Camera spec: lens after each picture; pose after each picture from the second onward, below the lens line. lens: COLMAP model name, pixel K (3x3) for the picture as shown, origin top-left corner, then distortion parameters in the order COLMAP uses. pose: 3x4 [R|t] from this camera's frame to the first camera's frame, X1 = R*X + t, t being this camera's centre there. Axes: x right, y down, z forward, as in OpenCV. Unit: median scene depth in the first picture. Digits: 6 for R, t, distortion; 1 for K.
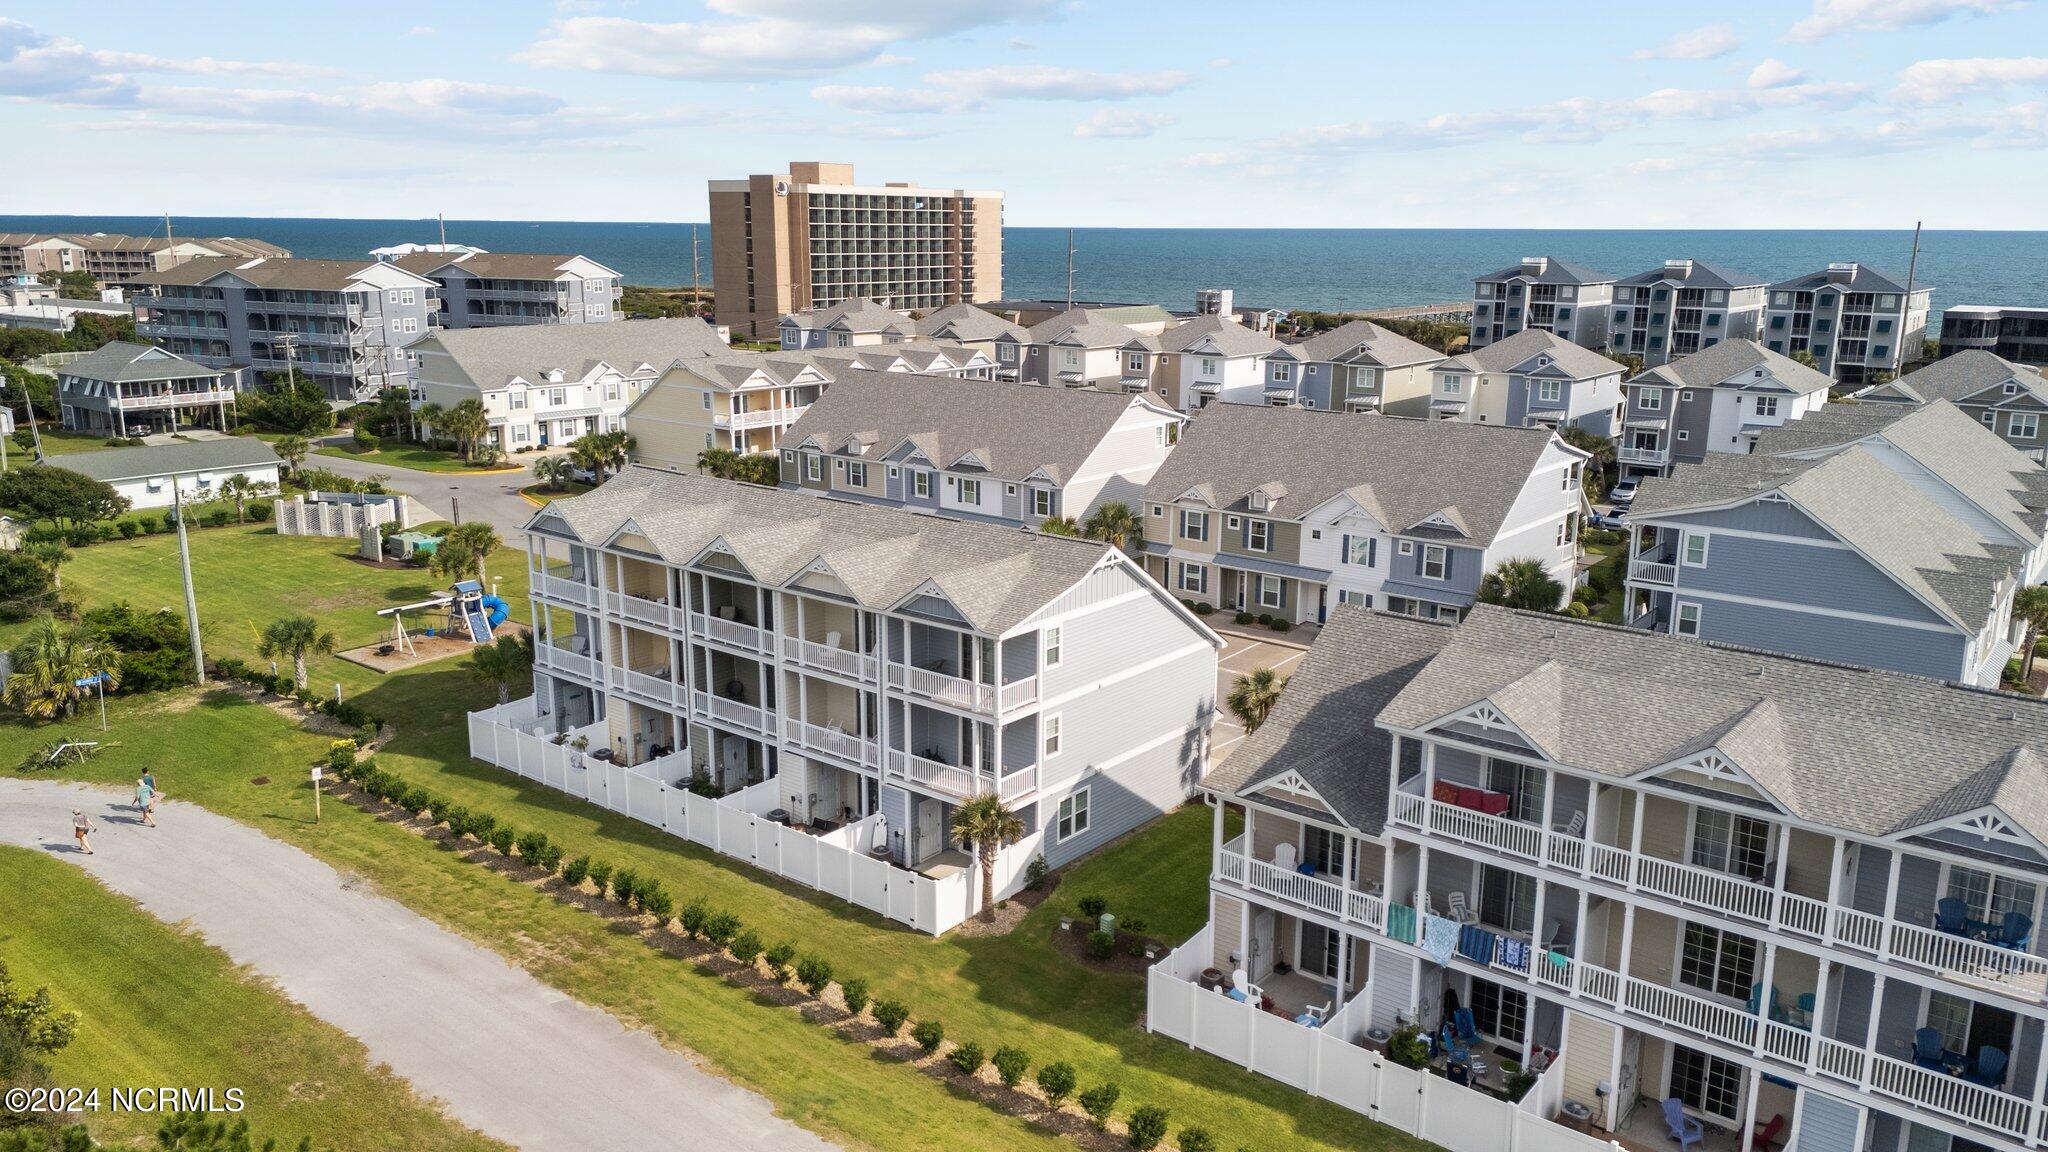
lens RADIAL K [[1511.6, 0, 1030.1], [0, 1511.6, 572.8], [0, 0, 1]] dist [0.048781, -0.002080]
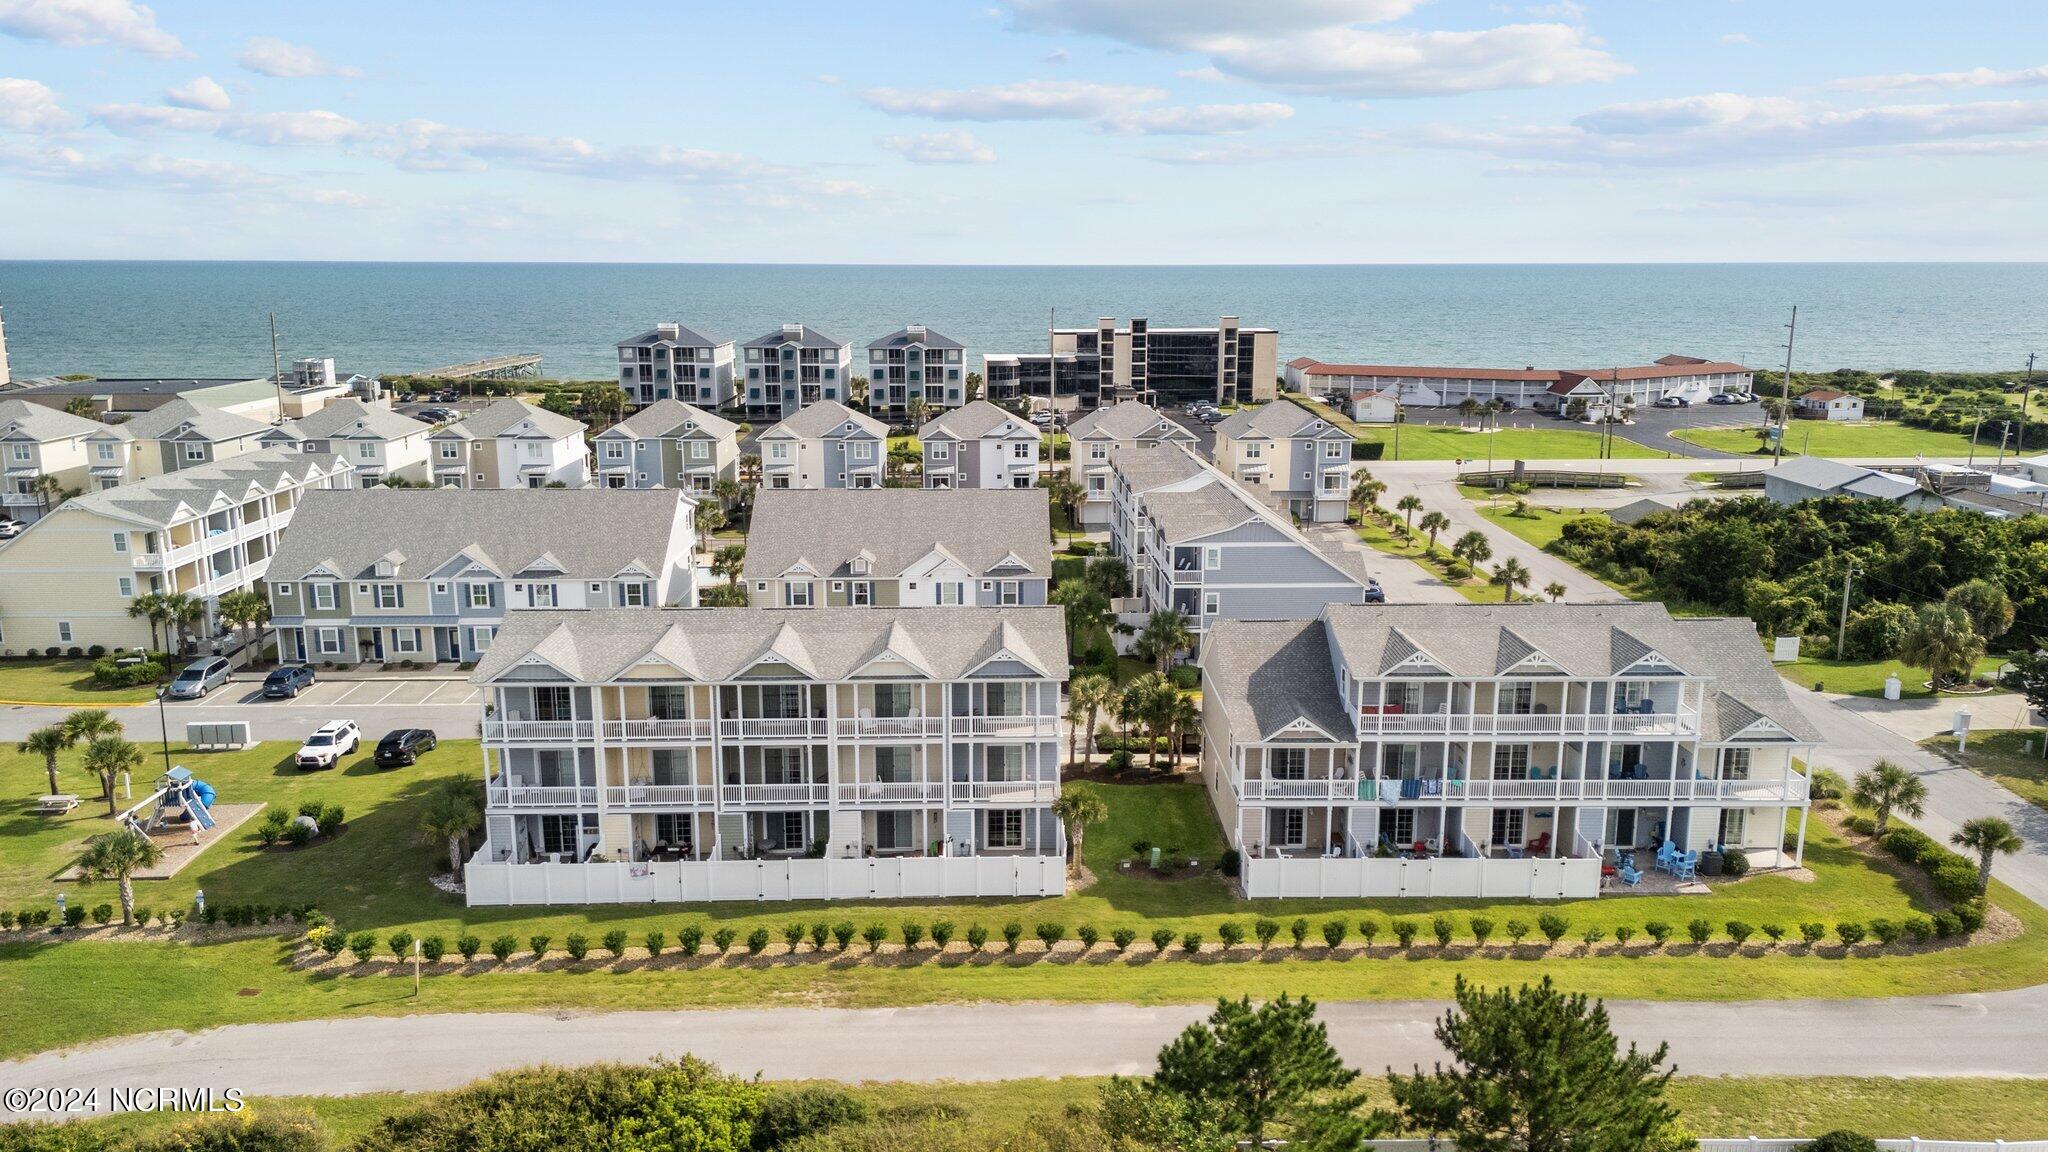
lens RADIAL K [[1511.6, 0, 1020.0], [0, 1511.6, 575.5], [0, 0, 1]] dist [0.048781, -0.002080]
pose [[0.761696, -0.139333, 0.632776, -0.527985], [0.150076, 0.987986, 0.036896, -0.064563], [-0.630315, 0.066861, 0.773455, -0.053796]]
